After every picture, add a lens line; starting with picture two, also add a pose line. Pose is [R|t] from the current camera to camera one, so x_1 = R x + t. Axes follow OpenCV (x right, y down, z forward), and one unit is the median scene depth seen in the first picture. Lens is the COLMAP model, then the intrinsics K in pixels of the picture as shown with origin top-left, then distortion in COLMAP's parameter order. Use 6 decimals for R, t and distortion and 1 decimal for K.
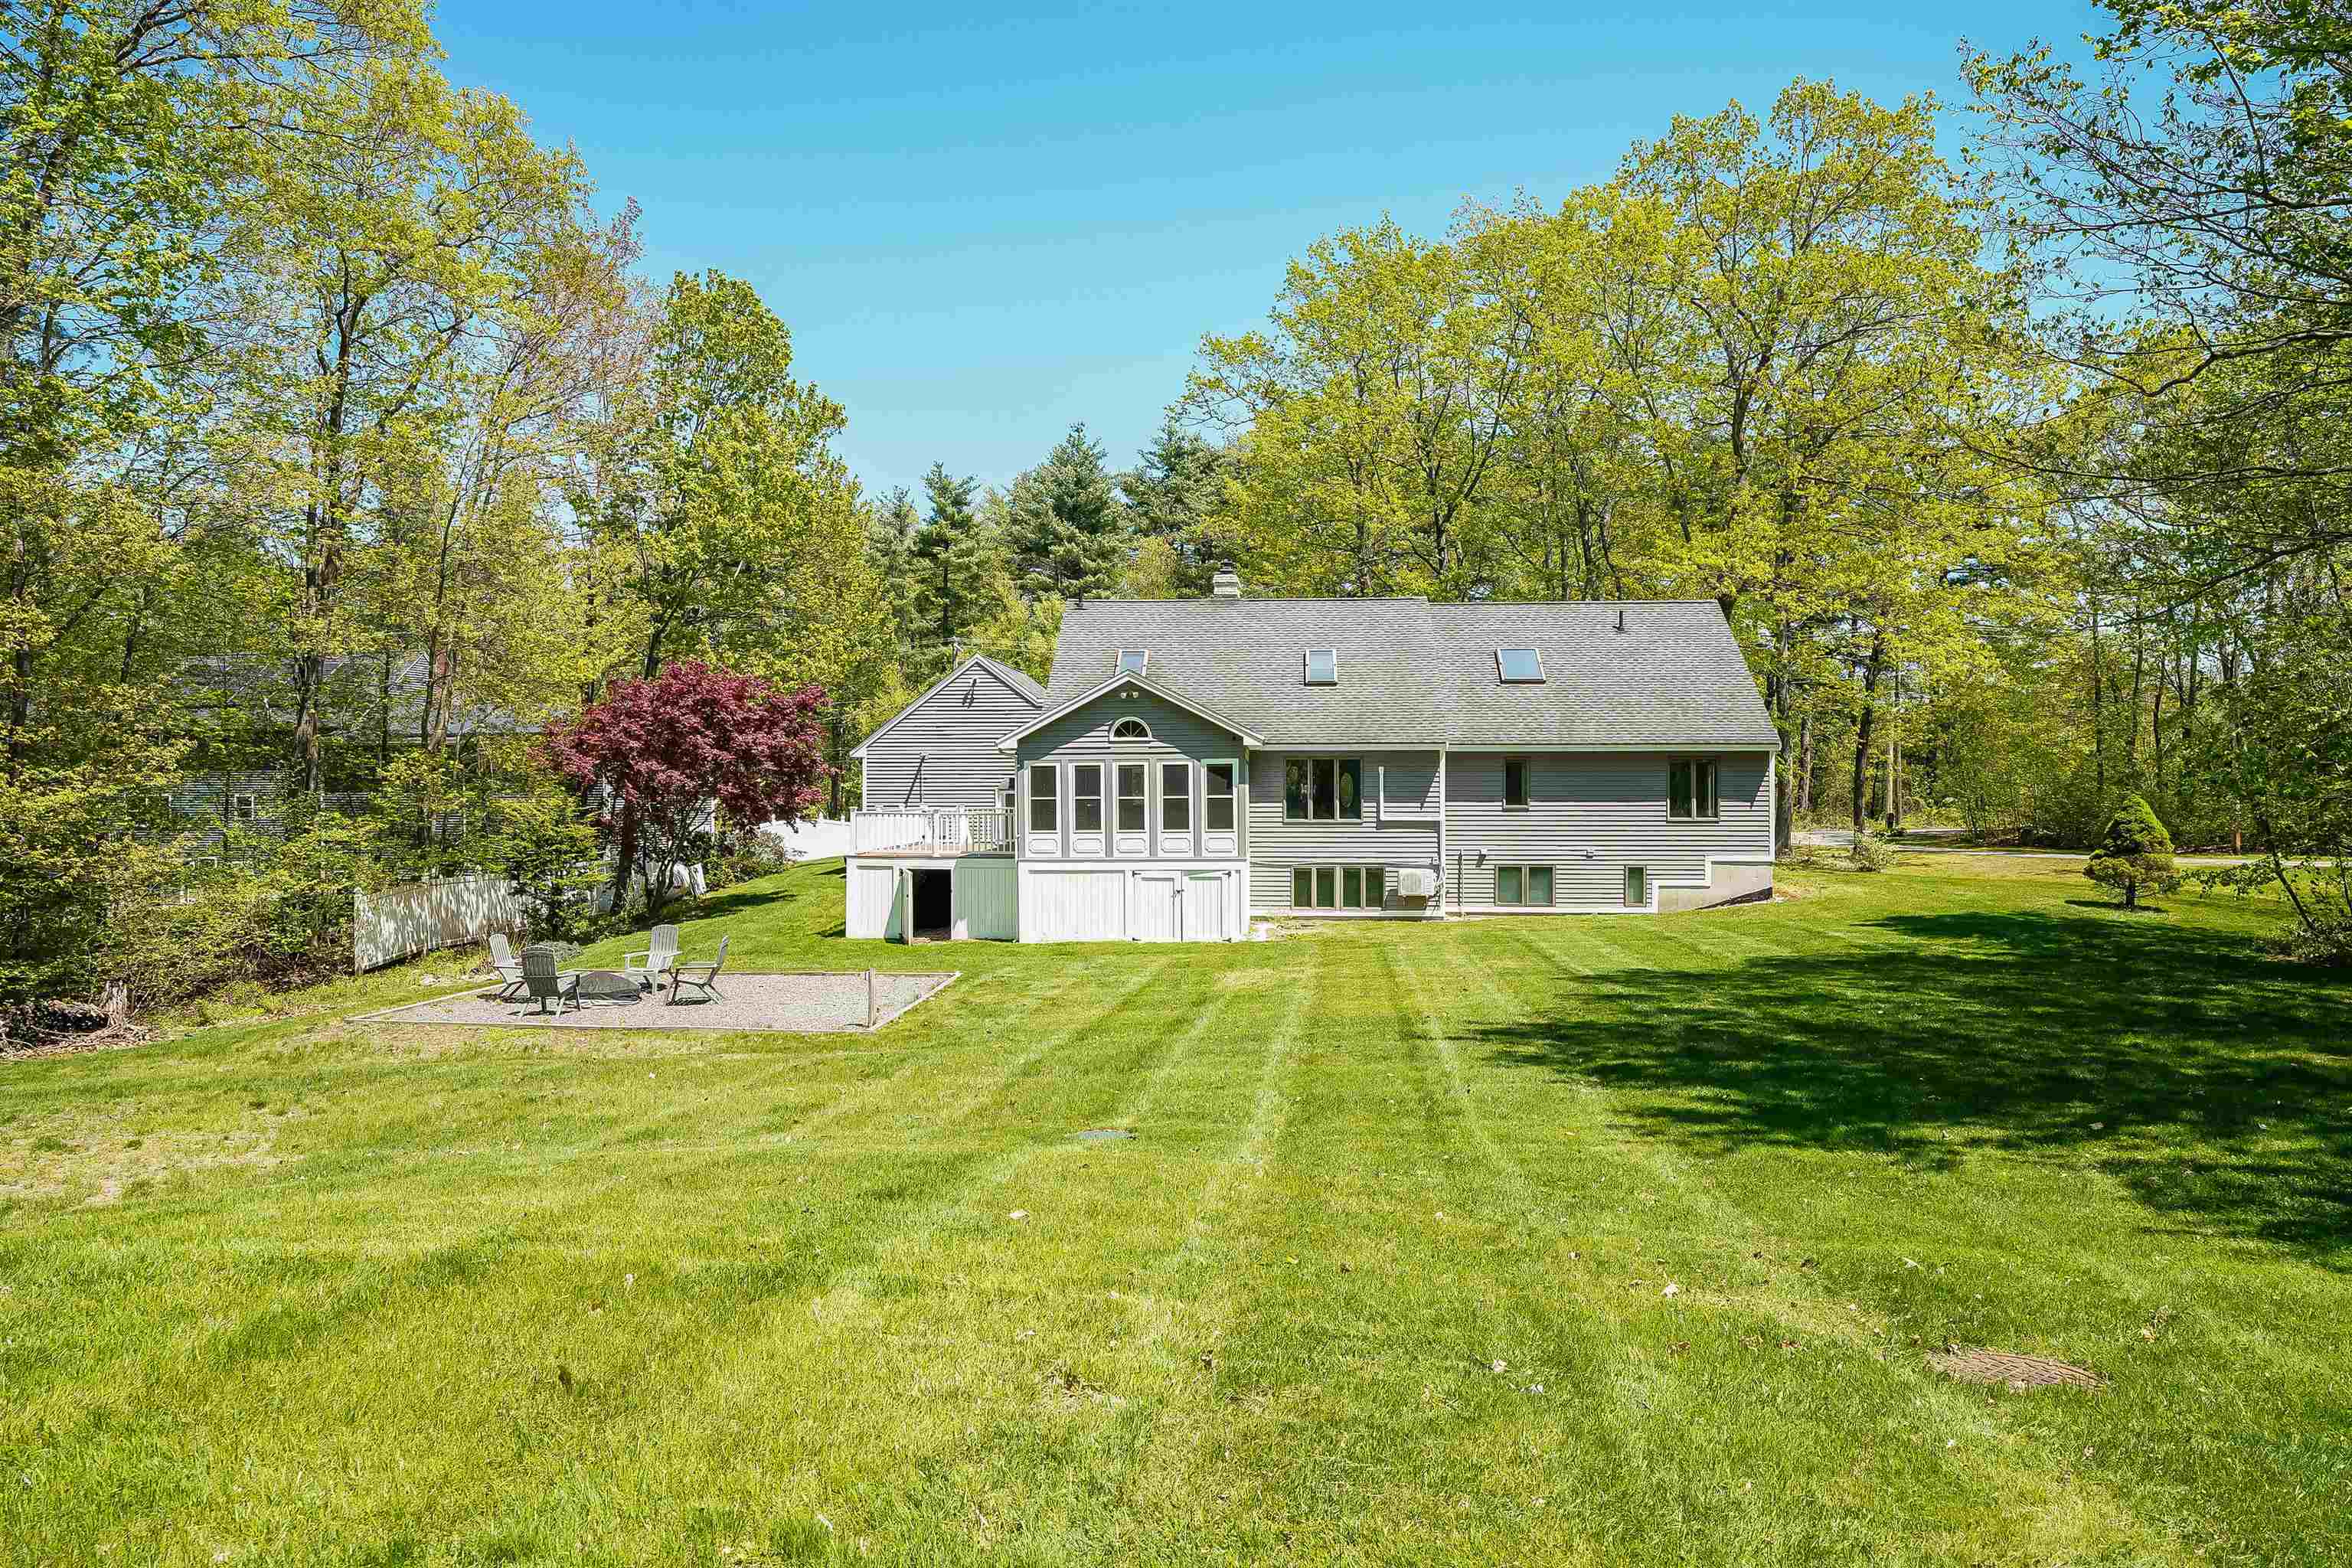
lens RADIAL K [[1520.6, 0, 1191.3], [0, 1520.6, 758.7], [0, 0, 1]] dist [-0.011344, 0.011849]
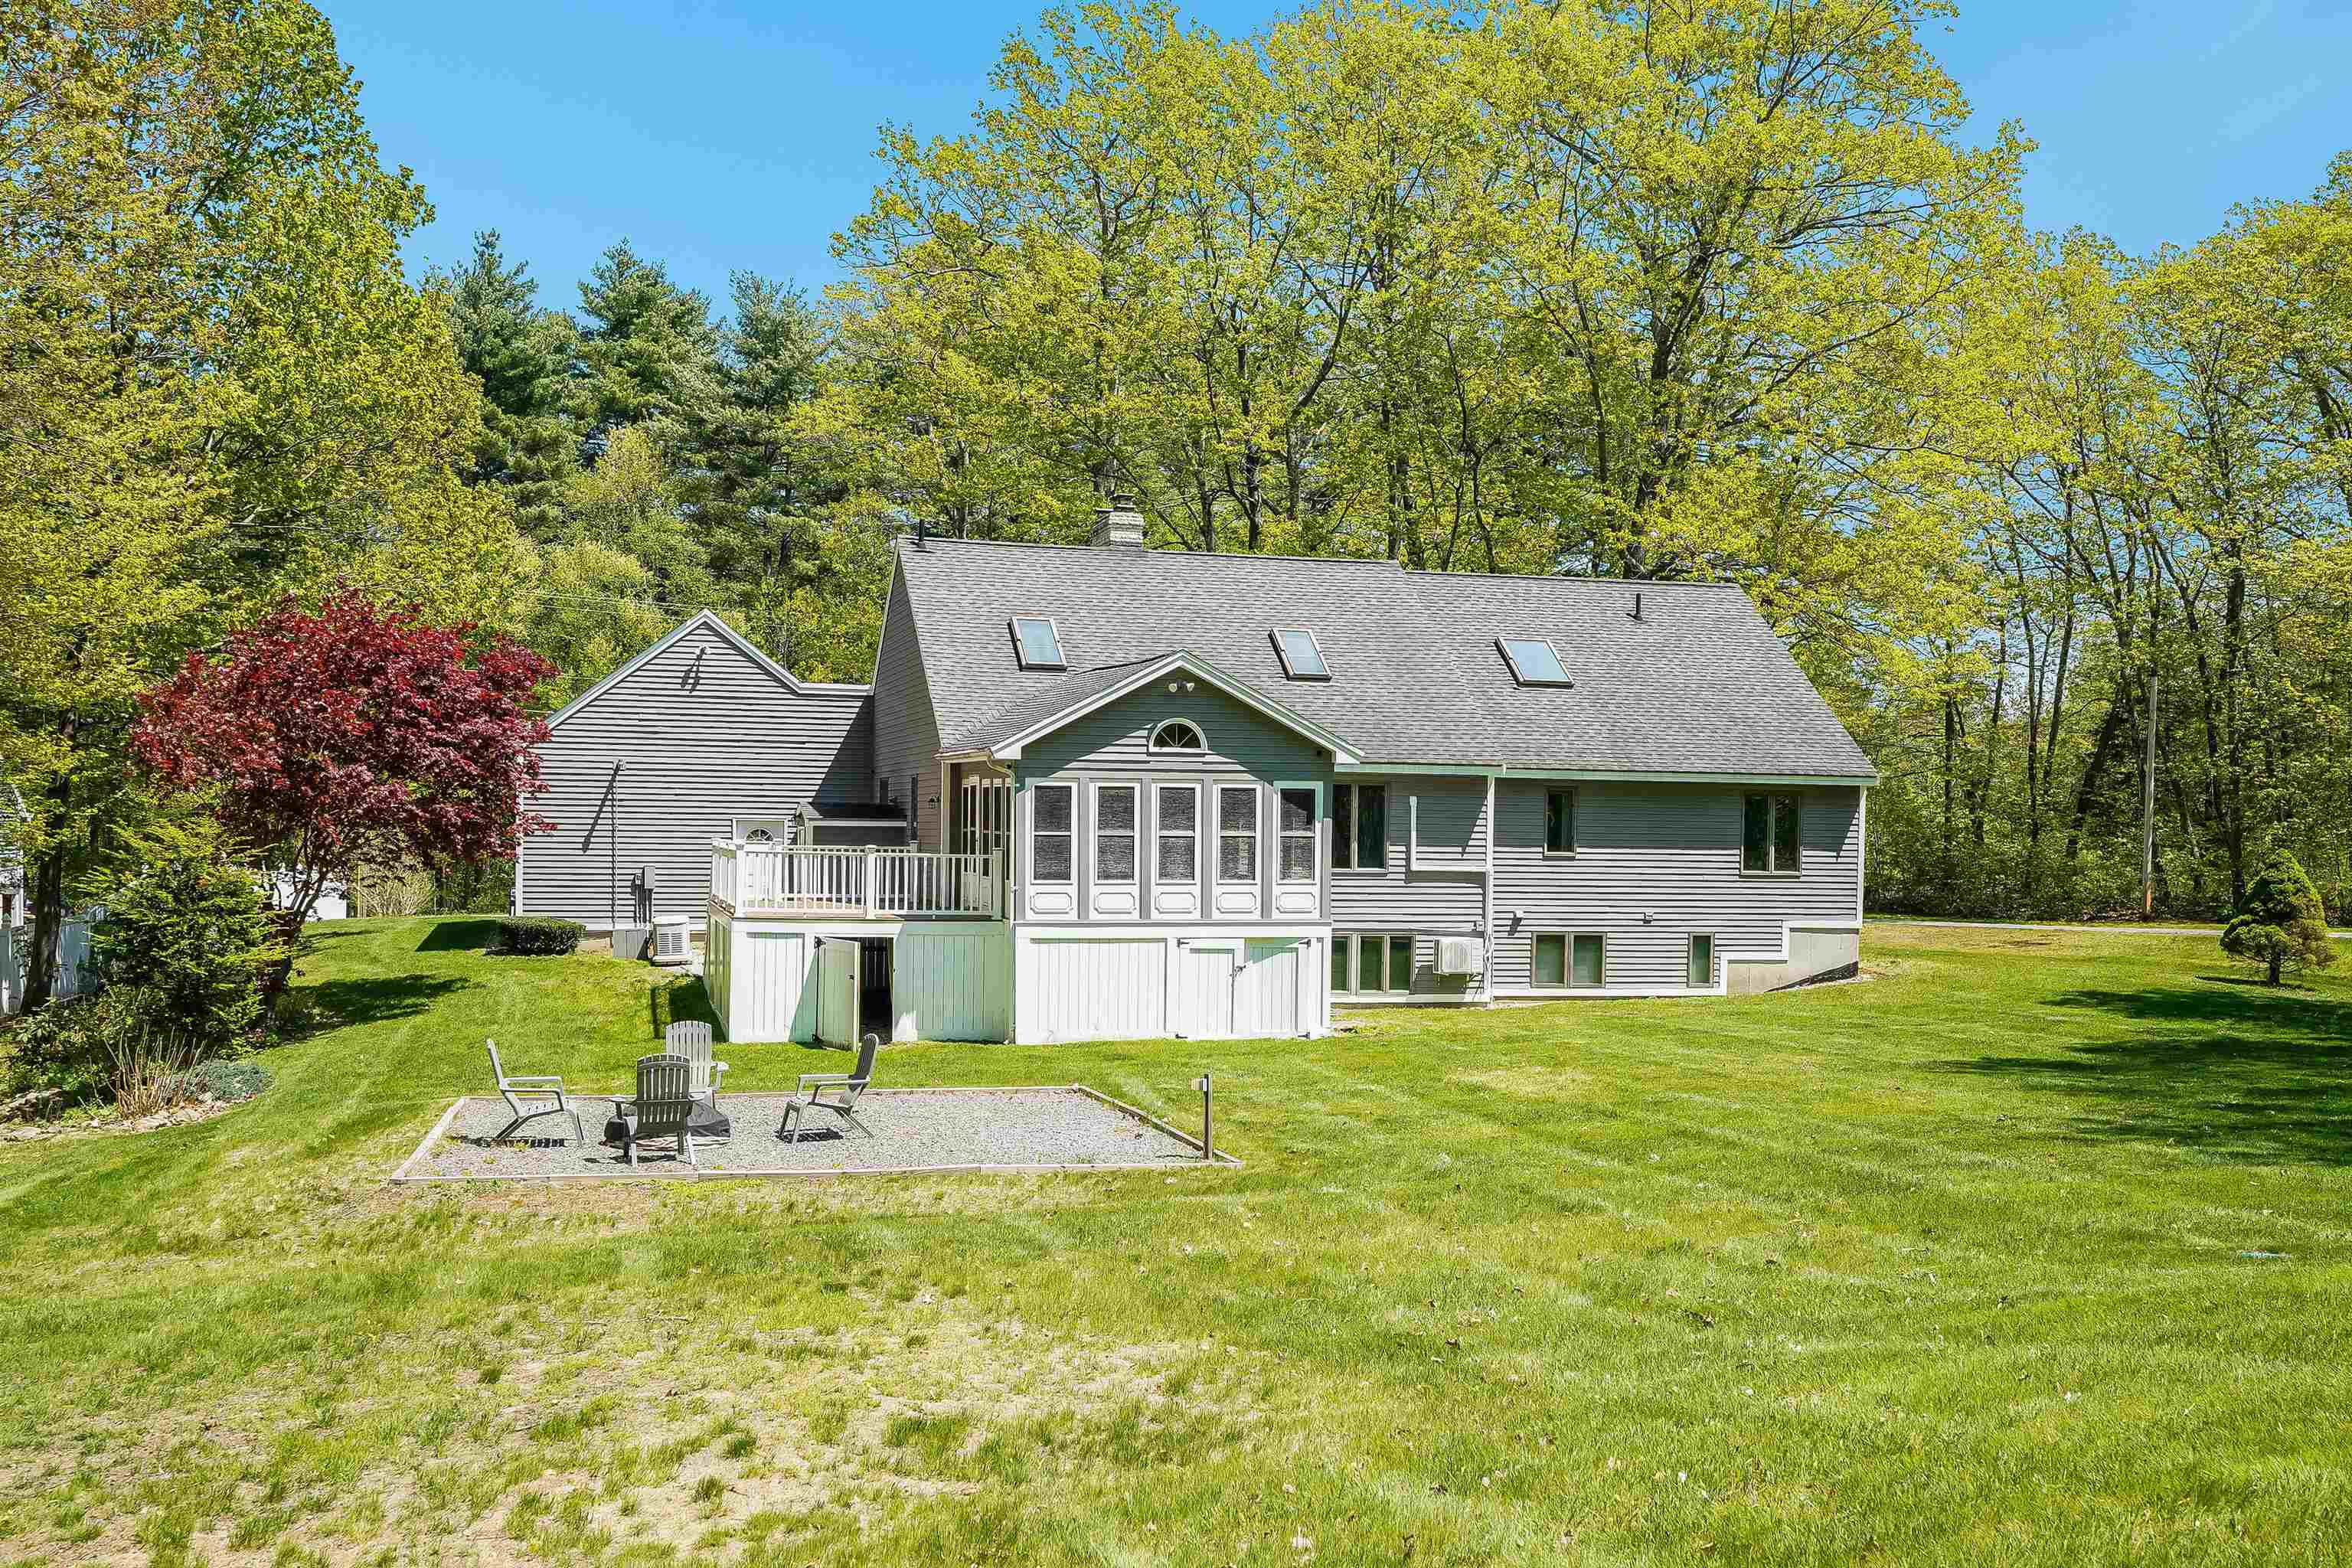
lens RADIAL K [[2307.1, 0, 1172.6], [0, 2307.1, 807.1], [0, 0, 1]] dist [0.024356, 0.000000]
pose [[0.943916, 0.018981, 0.329641, -0.347137], [-0.022978, 0.999702, 0.008234, 0.004011], [-0.329387, -0.015347, 0.944070, -0.000189]]
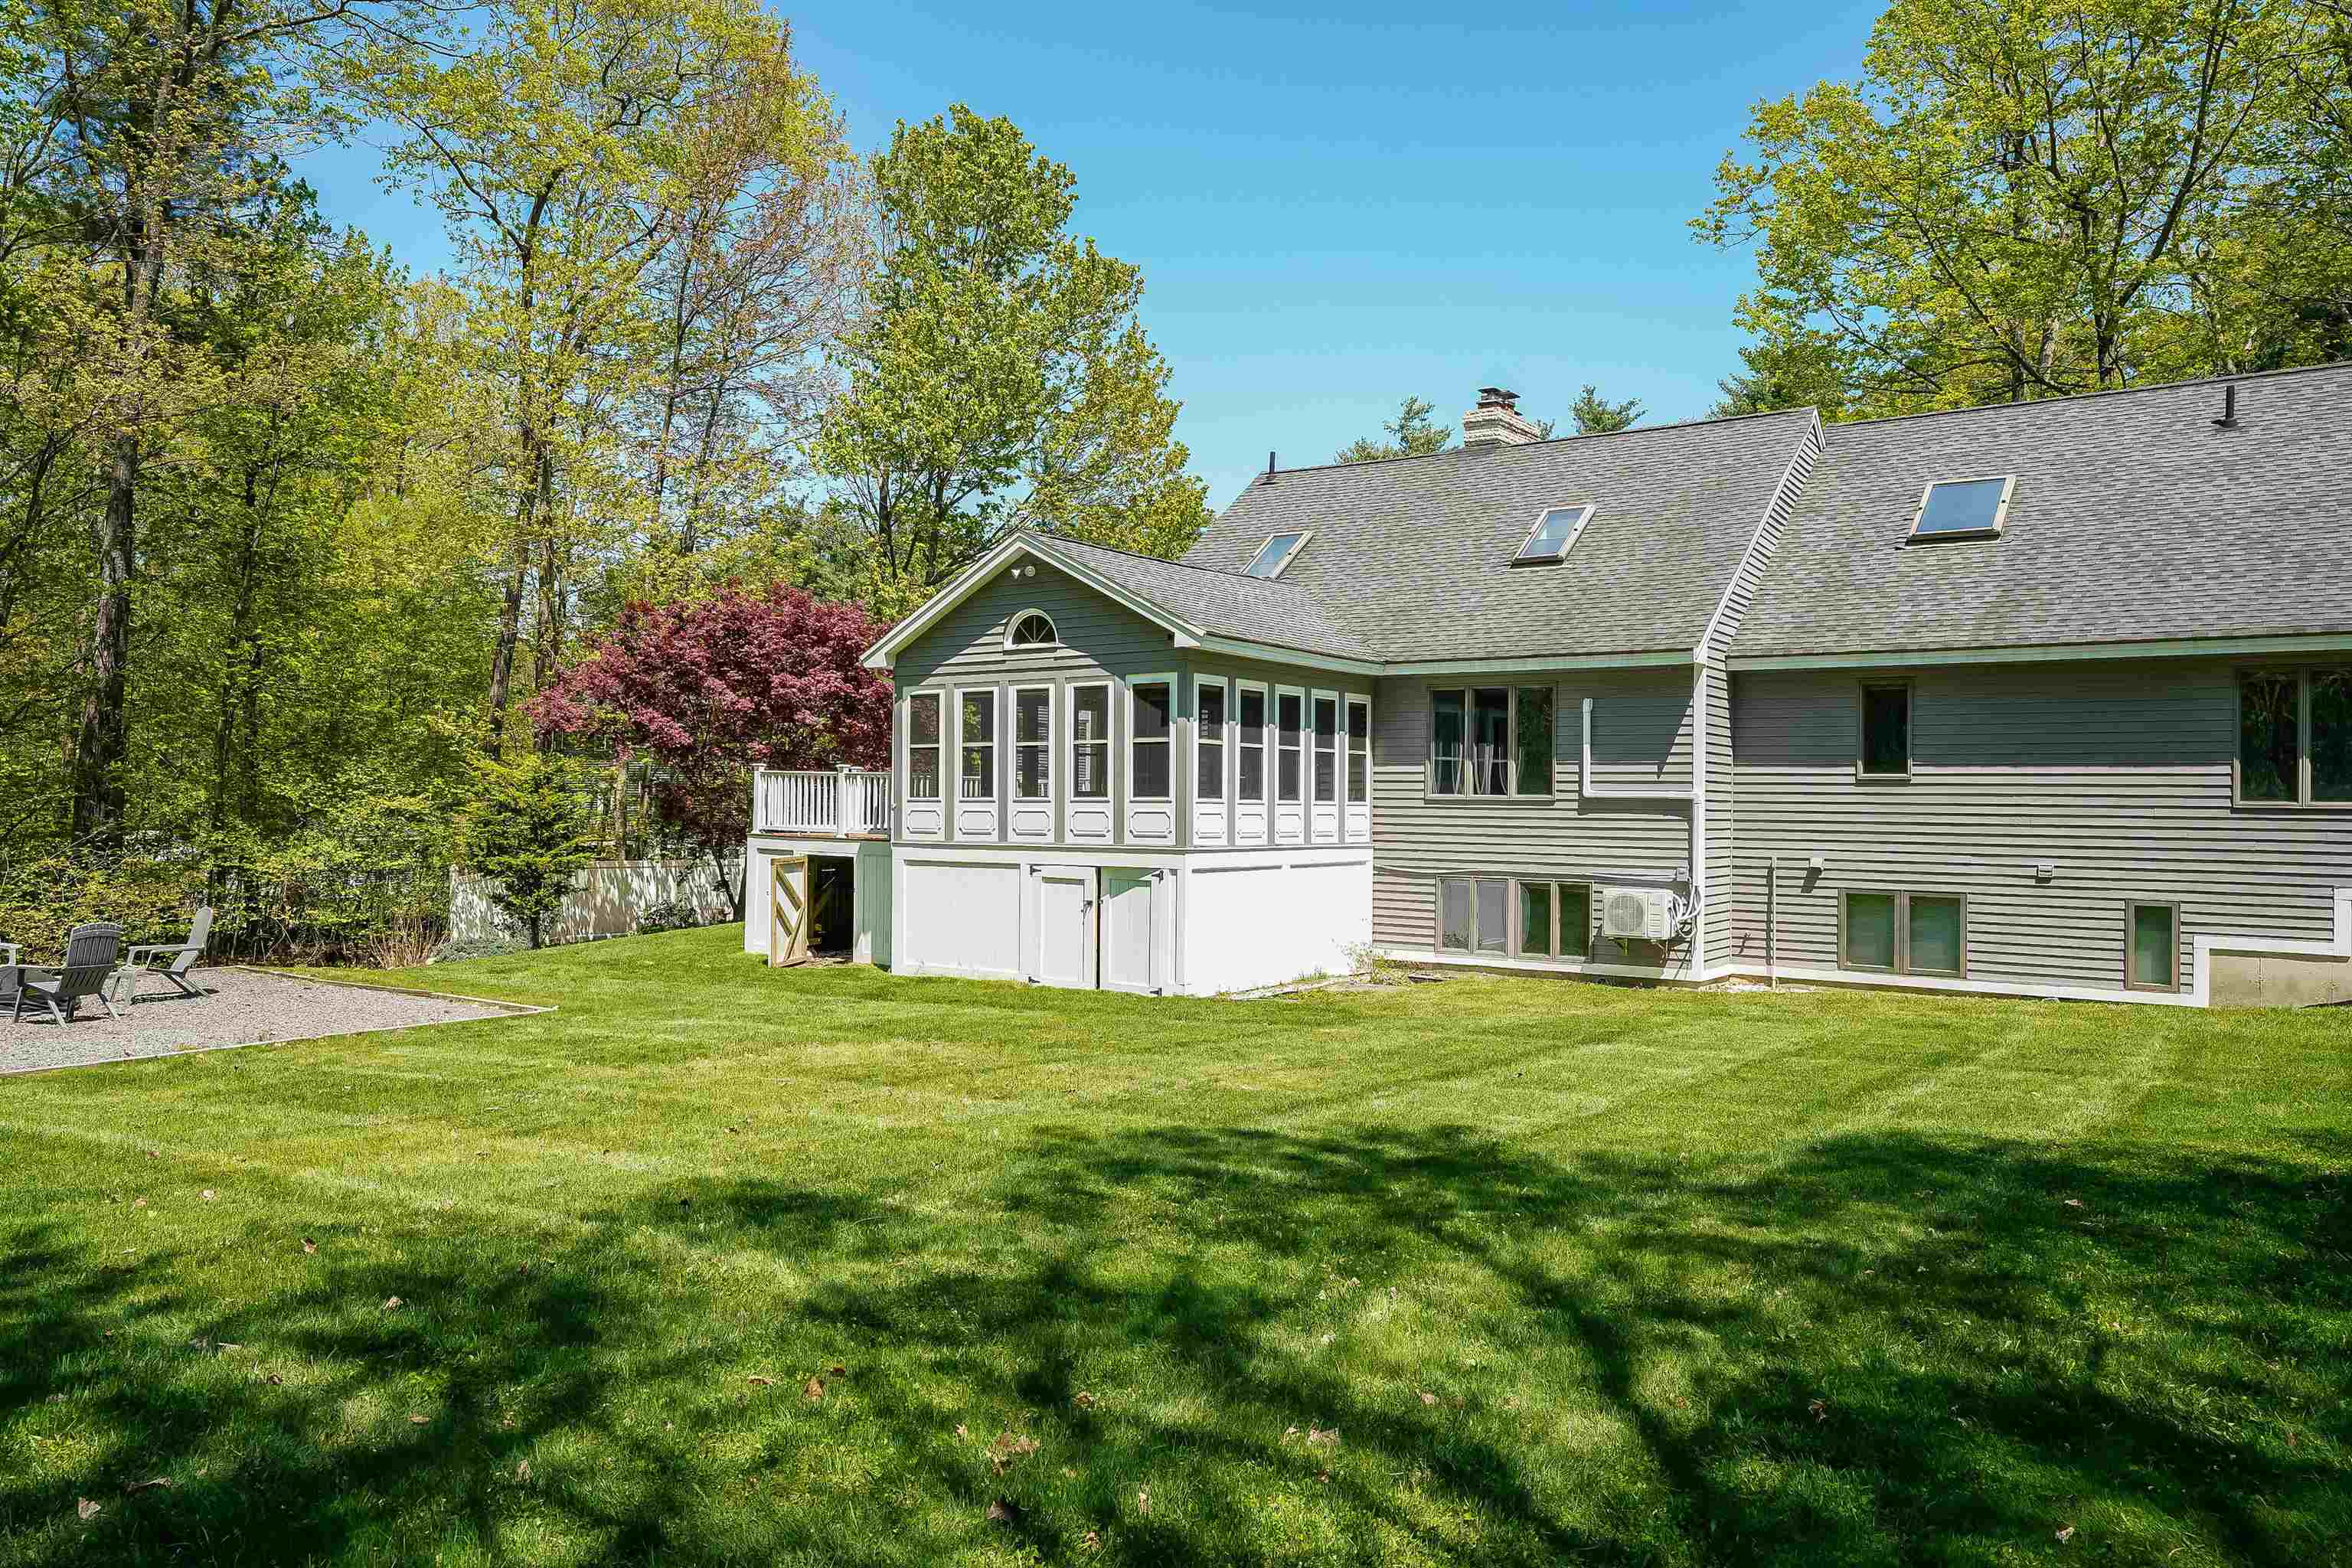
lens RADIAL K [[1674.3, 0, 1164.7], [0, 1674.3, 779.3], [0, 0, 1]] dist [-0.002175, 0.002148]
pose [[0.847442, 0.003795, -0.530874, 0.316345], [-0.005644, 0.999982, -0.001860, 0.036174], [0.530857, 0.004573, 0.847449, 0.414525]]
